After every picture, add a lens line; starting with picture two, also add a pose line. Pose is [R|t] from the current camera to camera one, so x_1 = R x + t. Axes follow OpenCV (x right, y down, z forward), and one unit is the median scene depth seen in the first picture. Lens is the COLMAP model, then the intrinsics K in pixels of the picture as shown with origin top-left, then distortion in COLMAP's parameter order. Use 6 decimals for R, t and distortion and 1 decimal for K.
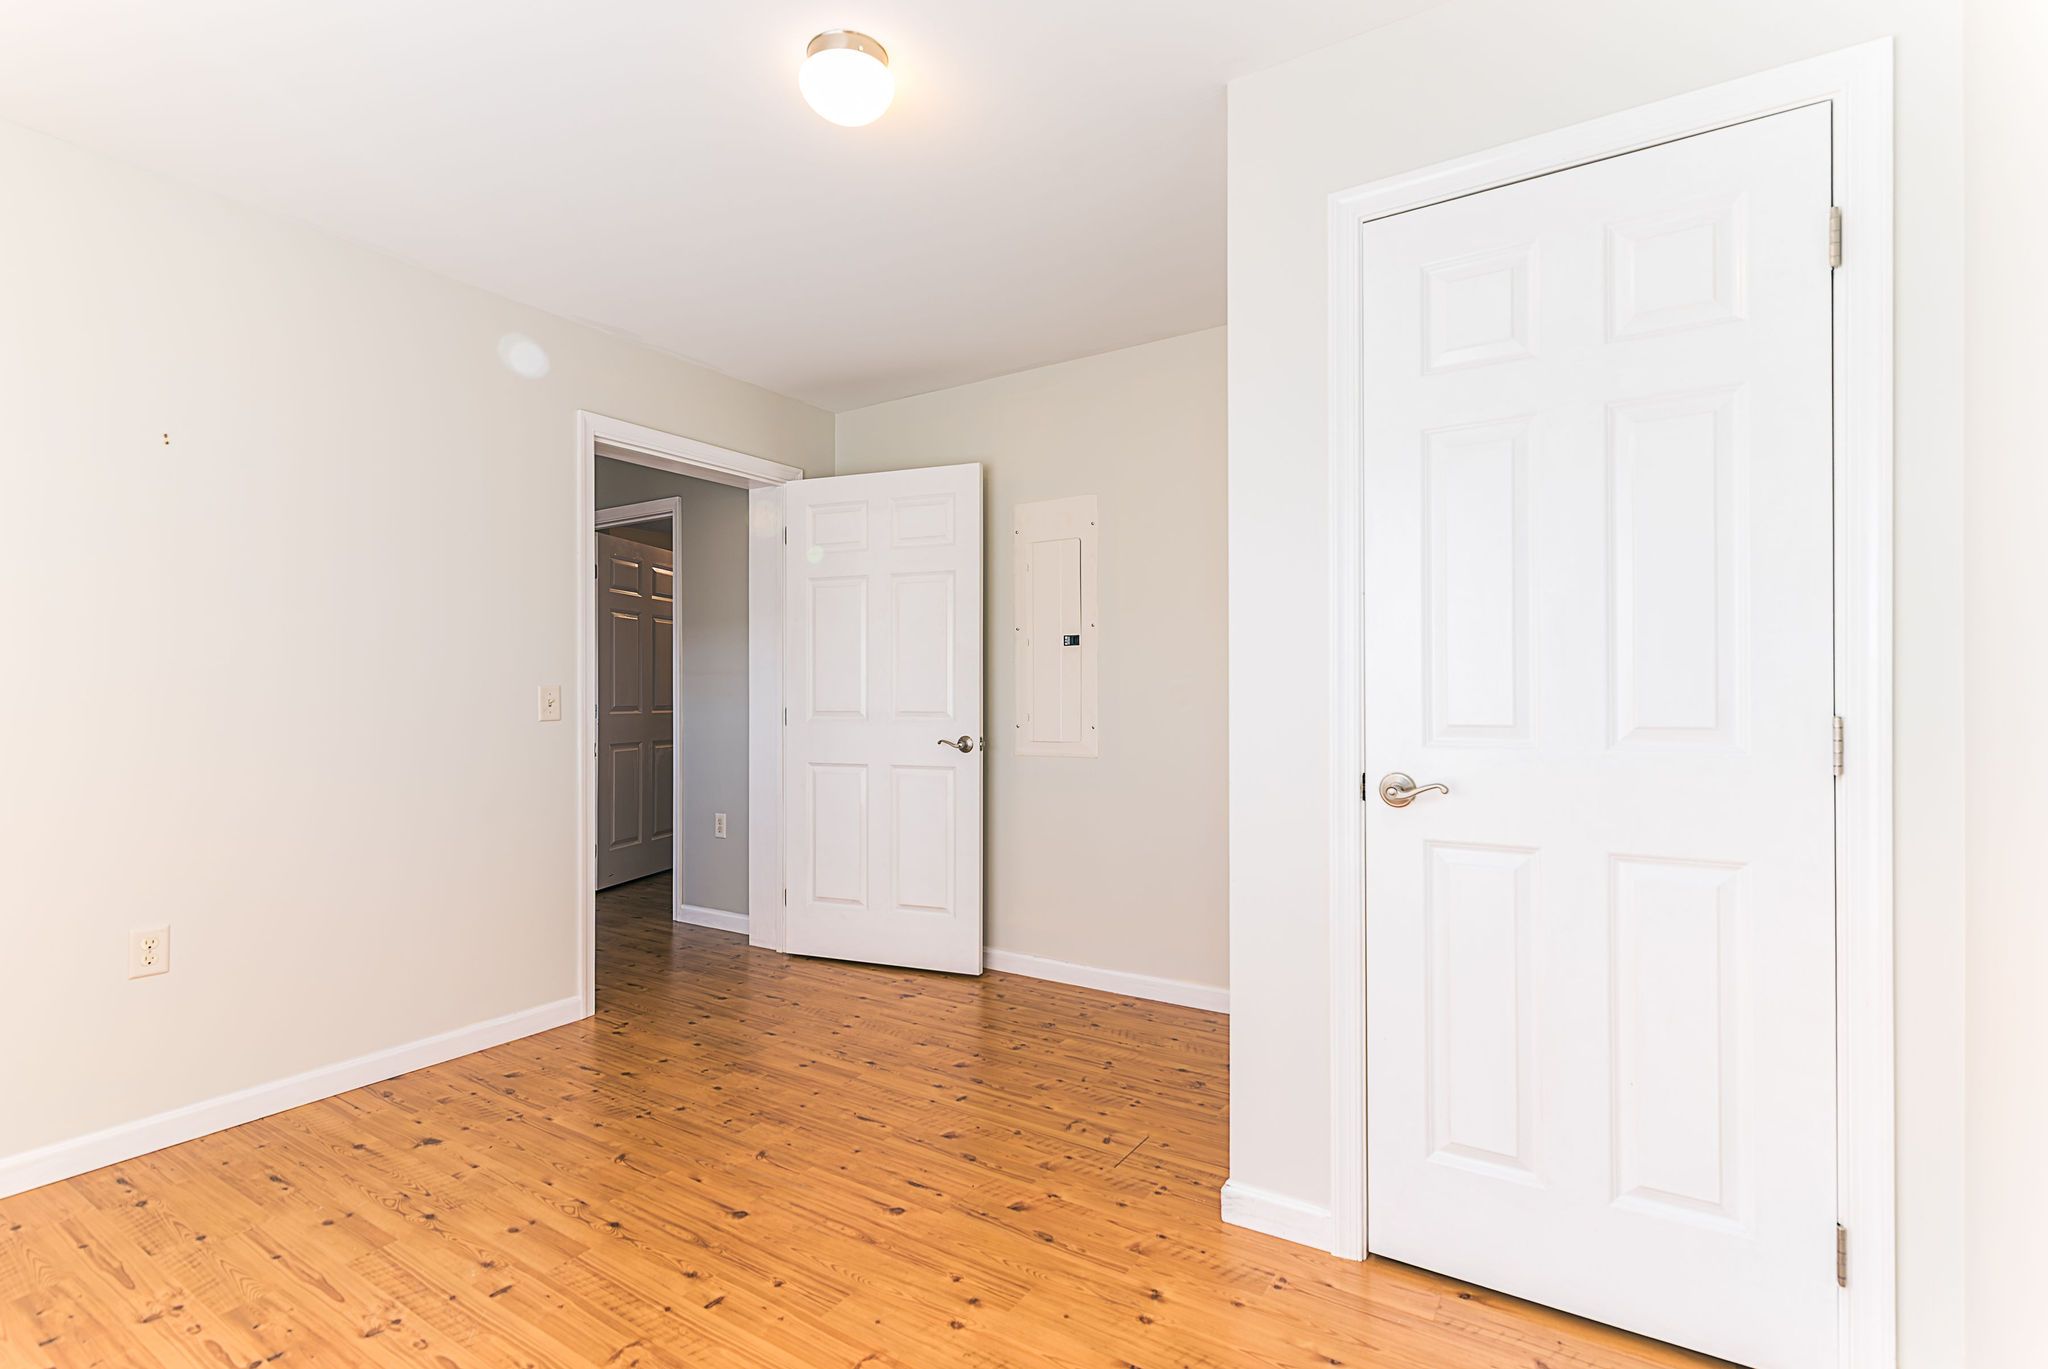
lens RADIAL K [[948.2, 0, 1024.0], [0, 948.2, 684.5], [0, 0, 1]] dist [0.005537, -0.000399]
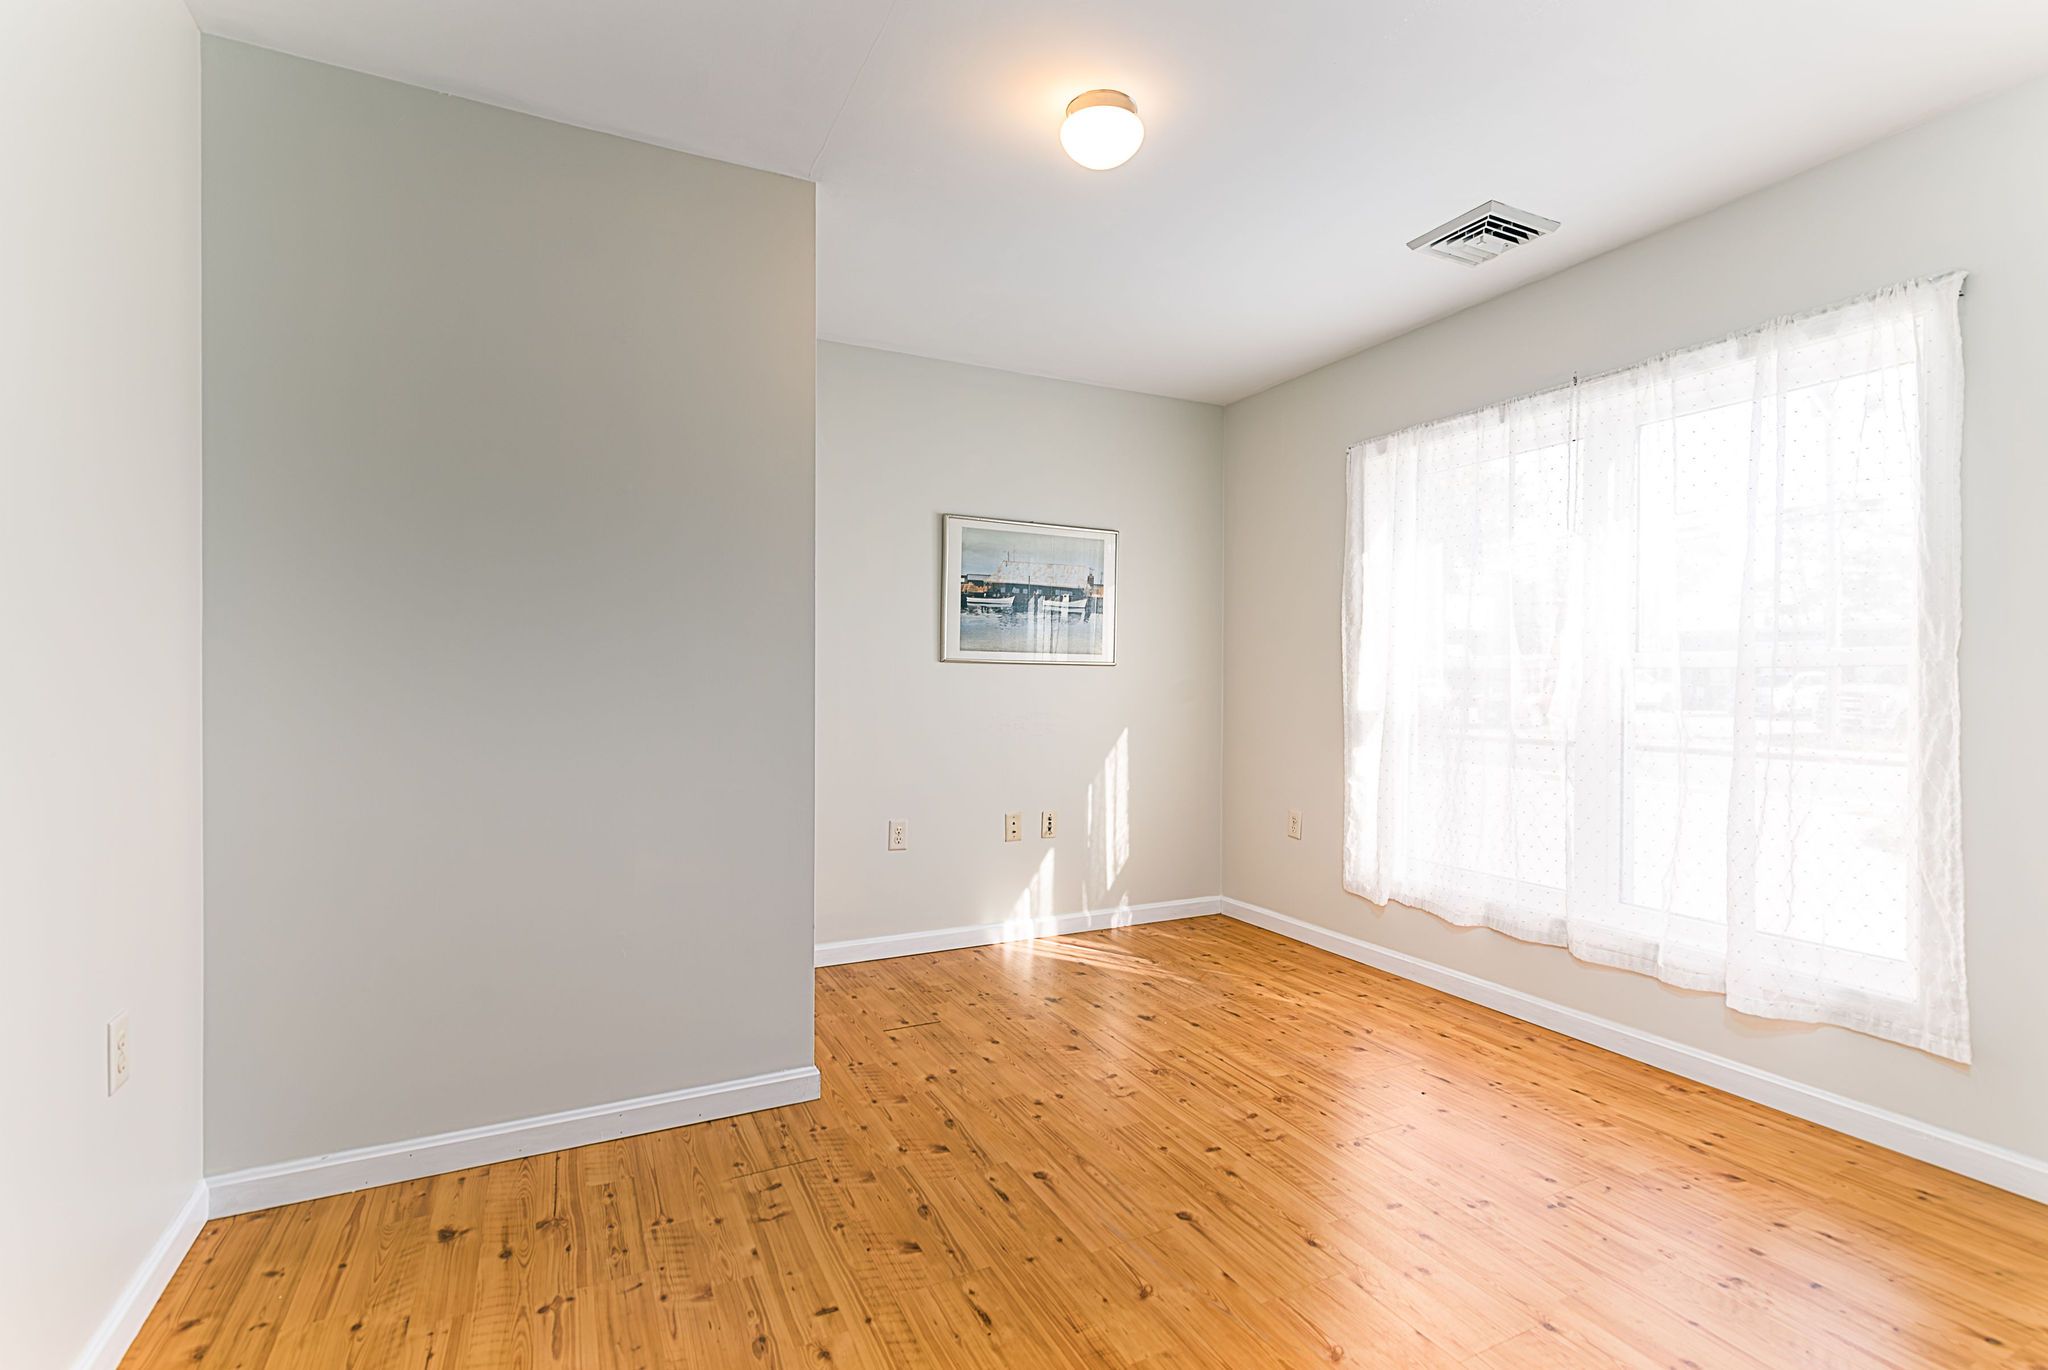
lens RADIAL K [[948.2, 0, 1024.0], [0, 948.2, 685.0], [0, 0, 1]] dist [0.005537, -0.000399]
pose [[-0.859146, -0.003583, 0.511718, -0.667138], [-0.006499, 0.999971, -0.003910, 0.024205], [-0.511689, -0.006685, -0.859145, 1.963770]]
